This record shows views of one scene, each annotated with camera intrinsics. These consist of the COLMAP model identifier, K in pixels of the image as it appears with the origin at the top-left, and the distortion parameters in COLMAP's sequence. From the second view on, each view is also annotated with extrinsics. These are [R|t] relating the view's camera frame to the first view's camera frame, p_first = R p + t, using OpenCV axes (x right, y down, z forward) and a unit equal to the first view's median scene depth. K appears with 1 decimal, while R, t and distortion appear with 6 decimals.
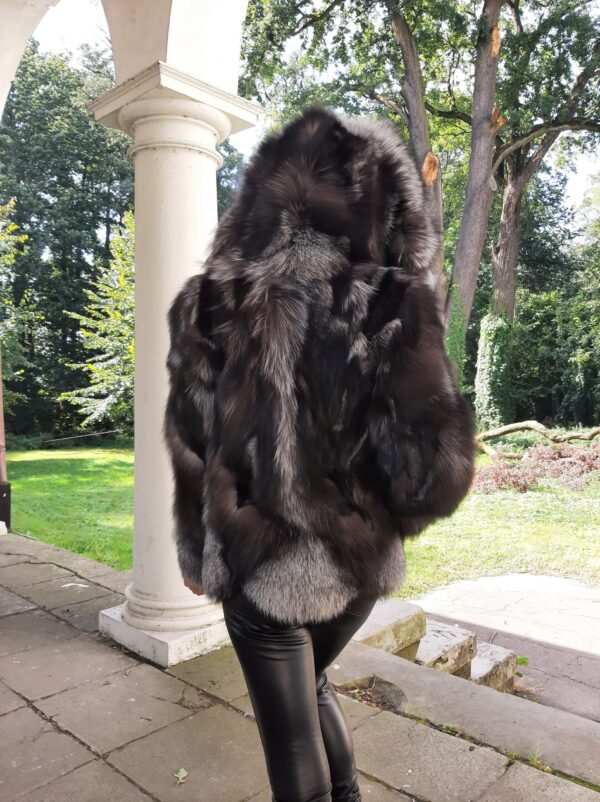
lens RADIAL K [[646.8, 0, 300.5], [0, 646.8, 399.5], [0, 0, 1]] dist [-0.039024, -0.005217]
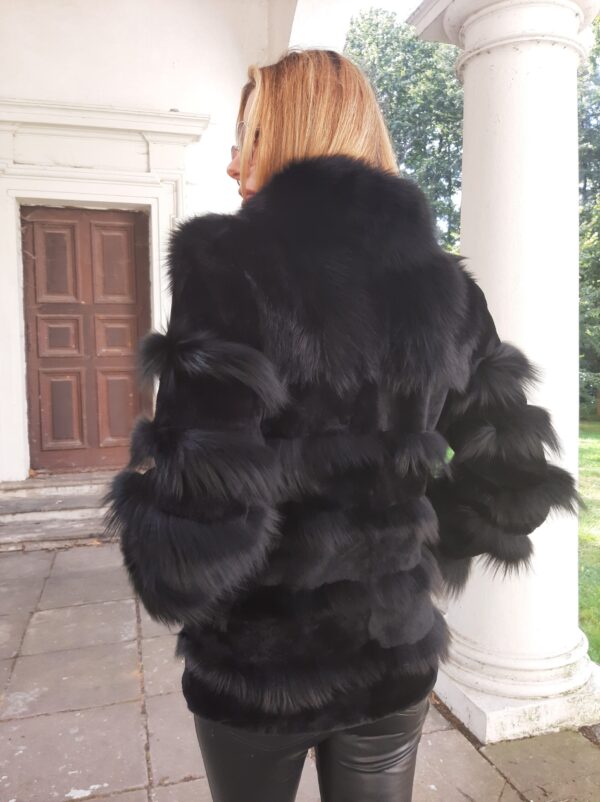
lens RADIAL K [[646.8, 0, 301.5], [0, 646.8, 403.4], [0, 0, 1]] dist [-0.039024, -0.005217]
pose [[0.859687, 0.042449, -0.509055, -0.024197], [-0.013867, 0.998113, 0.059811, -0.030922], [0.510633, -0.044359, 0.858654, 0.244700]]
